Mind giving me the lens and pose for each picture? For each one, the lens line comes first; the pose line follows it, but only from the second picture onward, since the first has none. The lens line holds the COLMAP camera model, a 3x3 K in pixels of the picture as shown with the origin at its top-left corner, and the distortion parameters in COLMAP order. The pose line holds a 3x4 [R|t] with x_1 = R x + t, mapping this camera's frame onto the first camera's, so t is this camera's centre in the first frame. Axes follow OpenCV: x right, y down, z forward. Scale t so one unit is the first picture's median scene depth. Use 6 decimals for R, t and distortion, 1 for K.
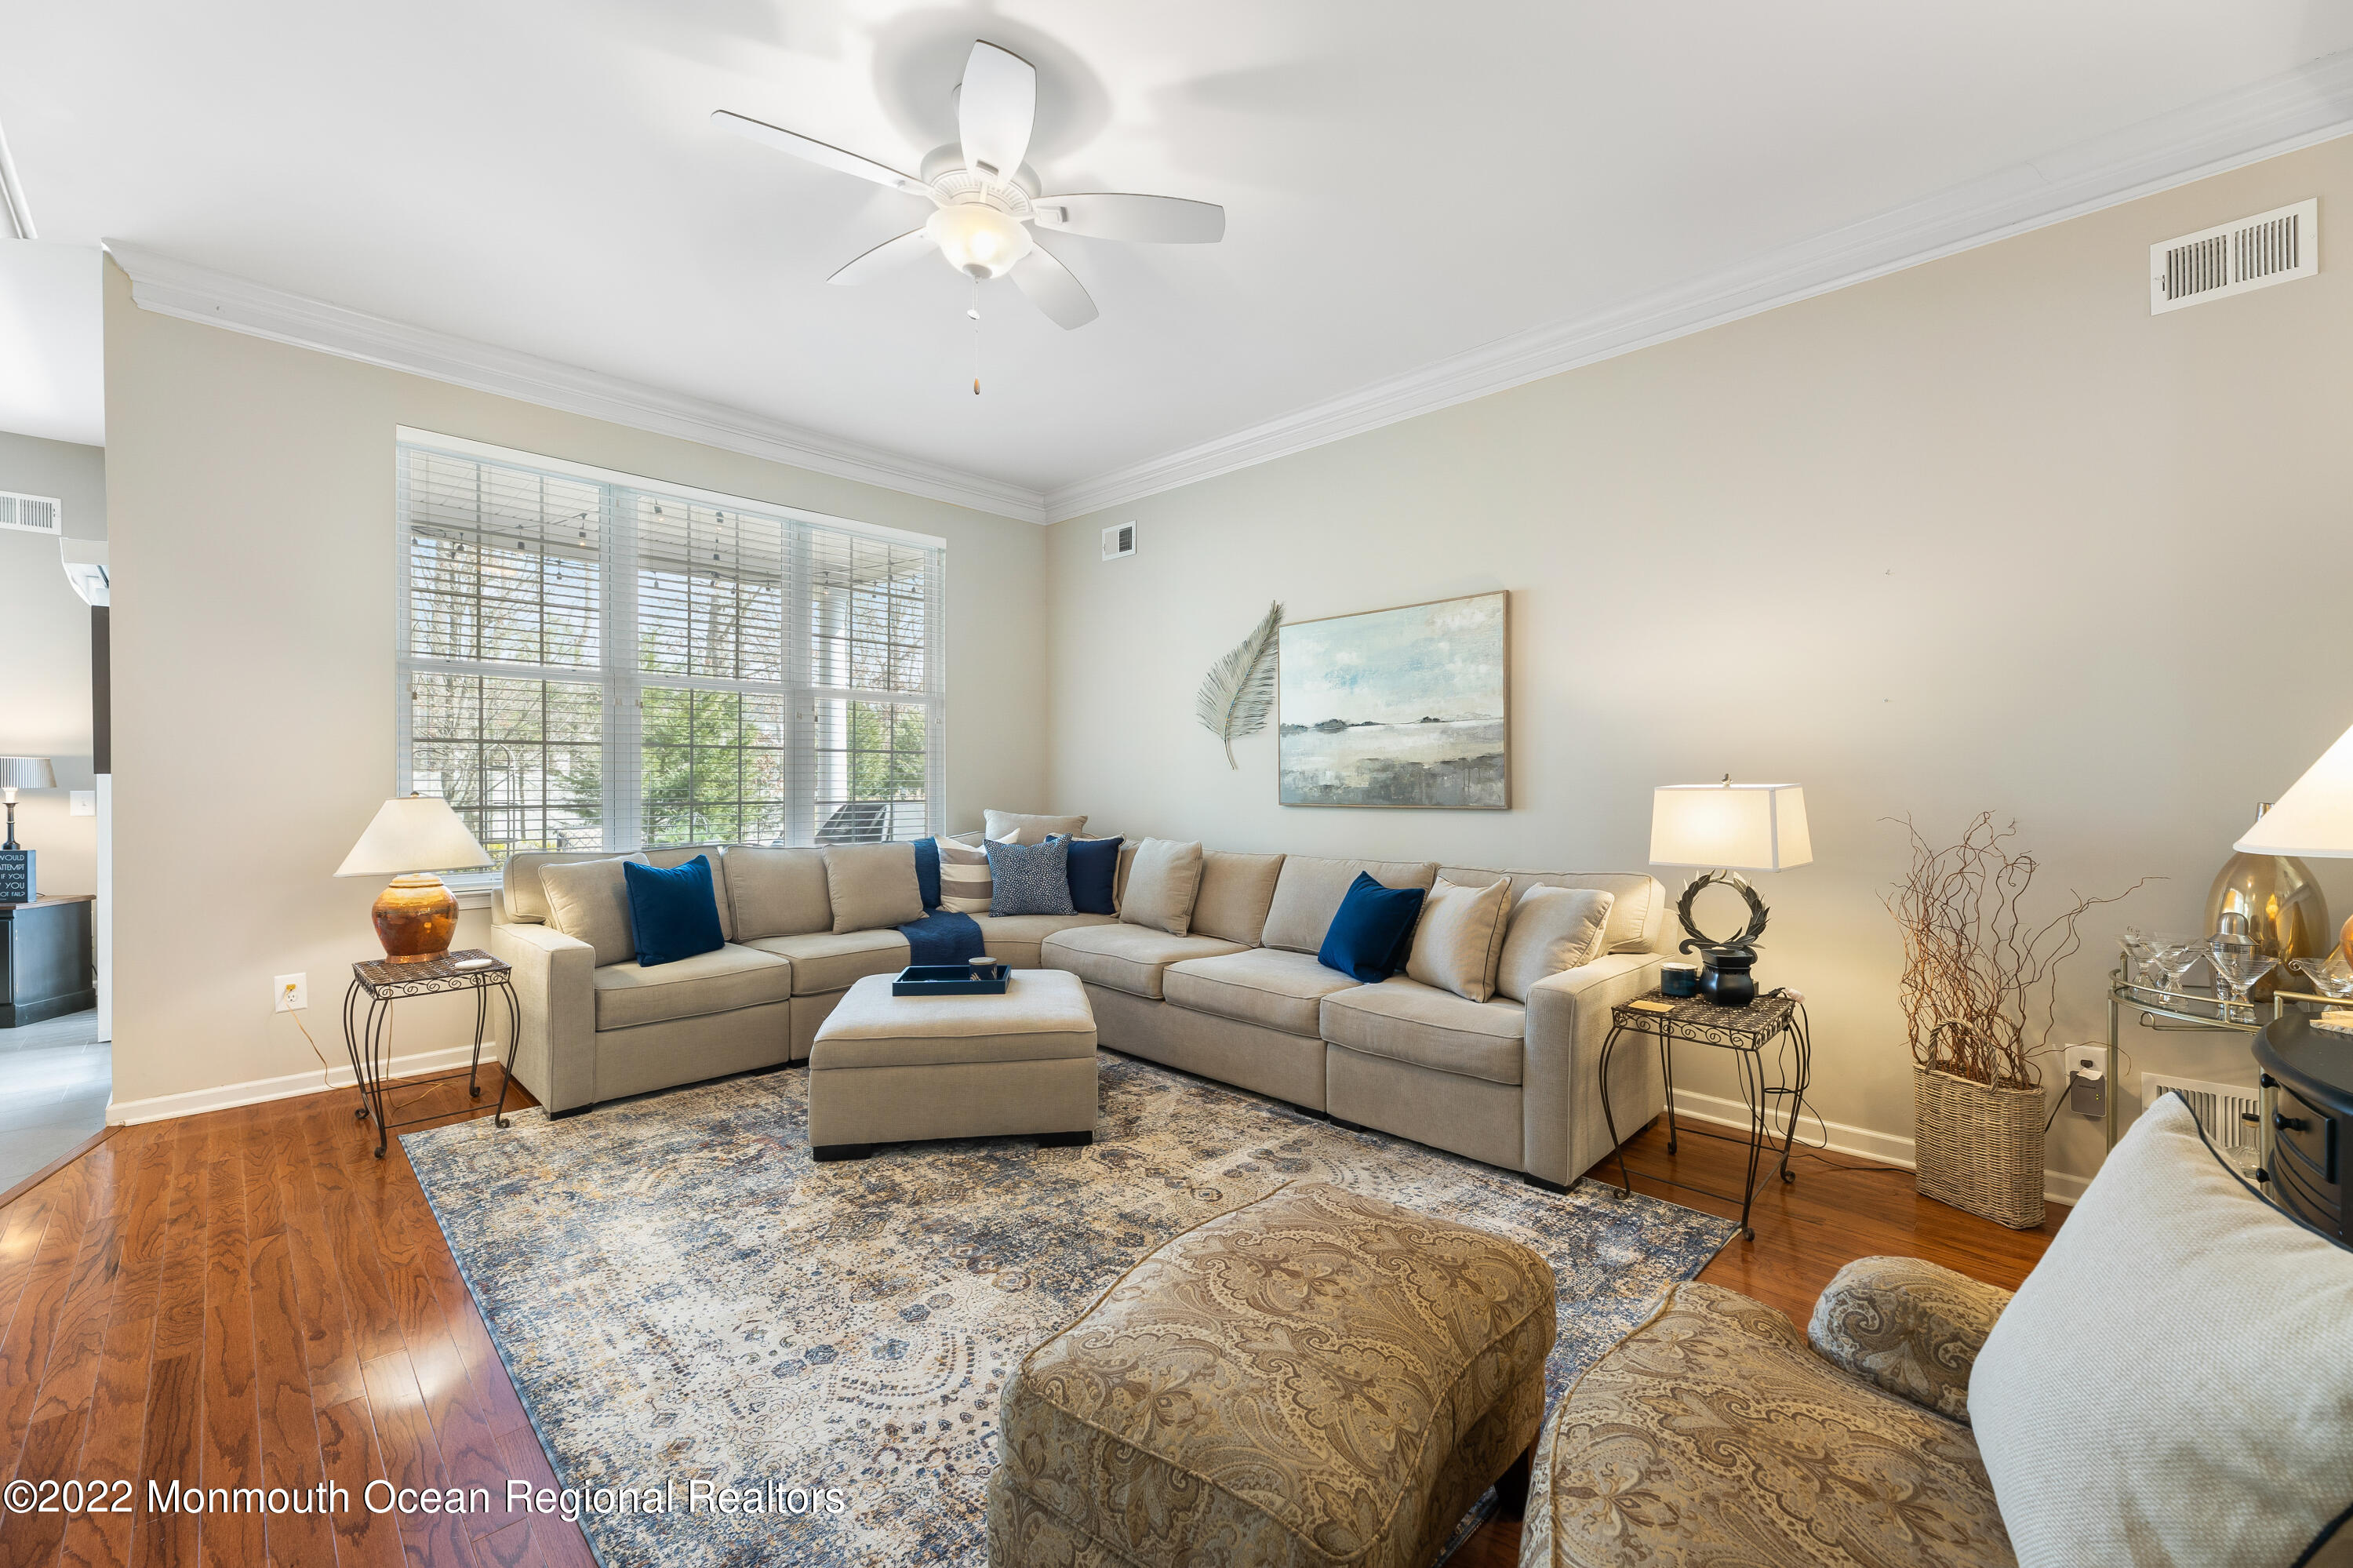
lens RADIAL K [[954.8, 0, 1172.0], [0, 954.8, 786.8], [0, 0, 1]] dist [0.001325, 0.000104]
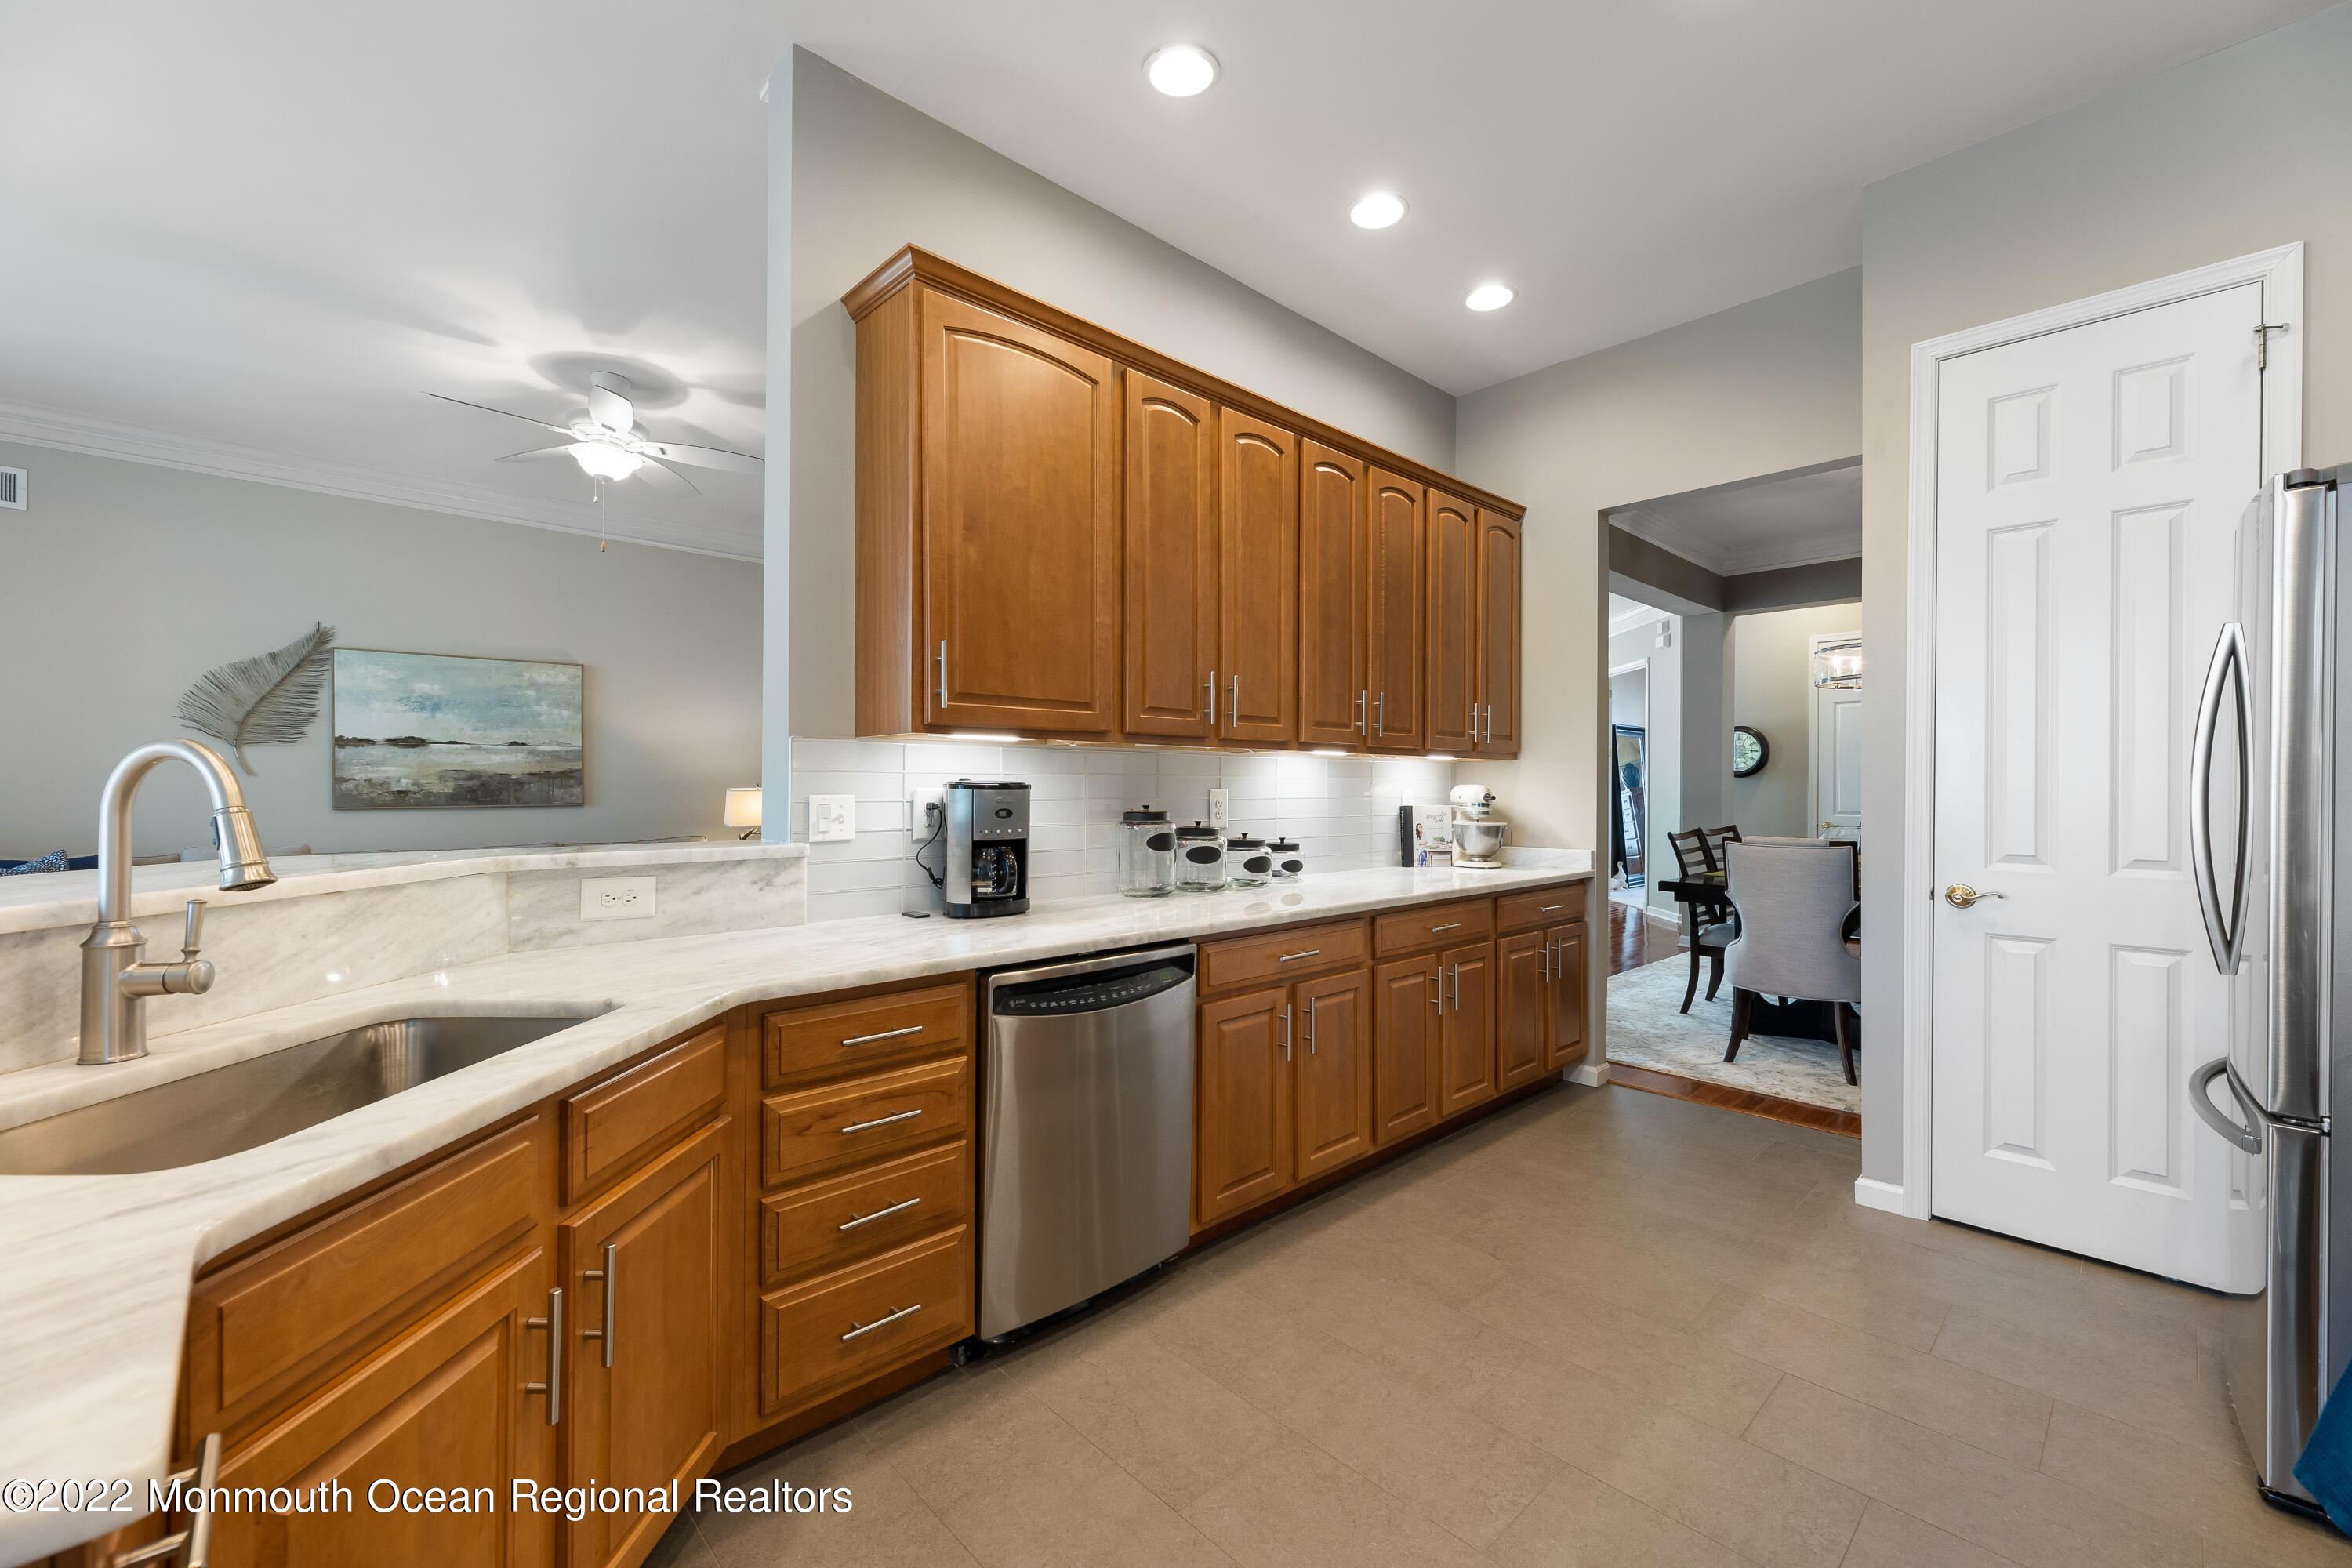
lens RADIAL K [[954.4, 0, 1195.3], [0, 954.4, 784.5], [0, 0, 1]] dist [0.001325, 0.000104]
pose [[0.017792, -0.003723, 0.999835, -1.123337], [0.001994, 0.999991, 0.003688, -0.013260], [-0.999840, 0.001928, 0.017800, -0.022162]]
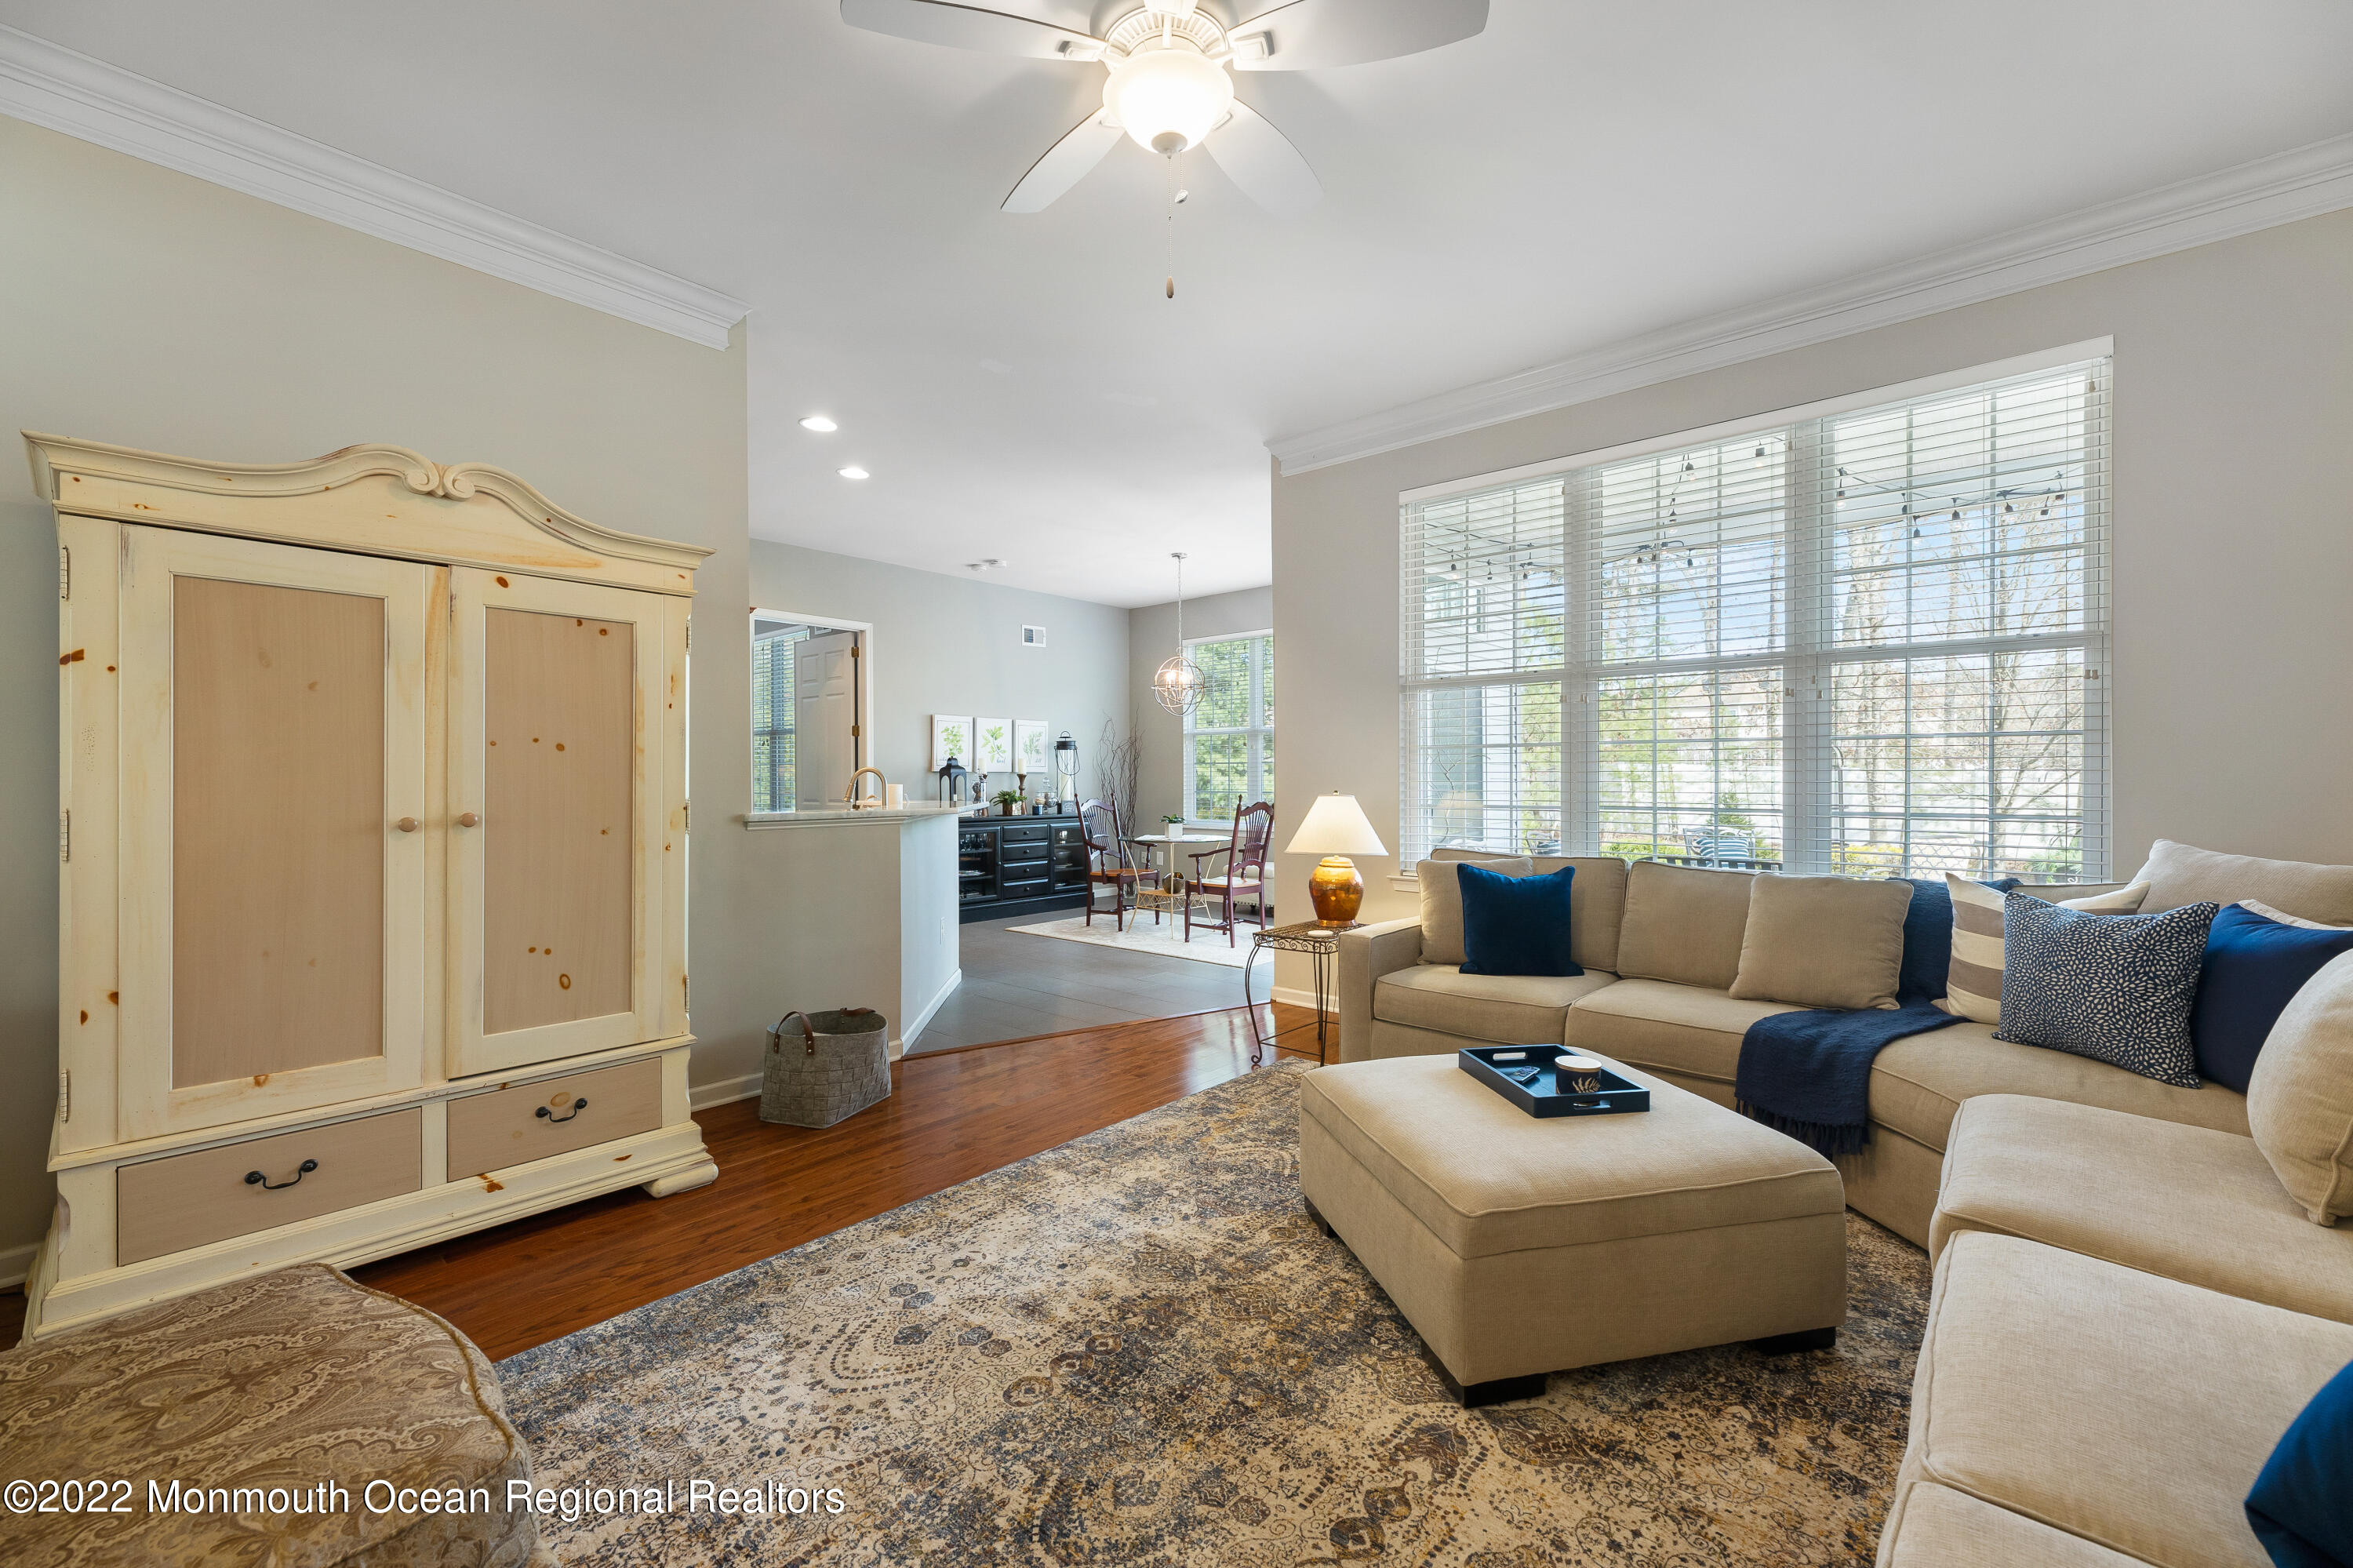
lens RADIAL K [[954.8, 0, 1183.5], [0, 954.8, 785.6], [0, 0, 1]] dist [0.001325, 0.000104]
pose [[0.063619, 0.003159, -0.997969, 0.364489], [-0.009396, 0.999953, 0.002566, -0.002738], [0.997930, 0.009214, 0.063646, 0.596096]]
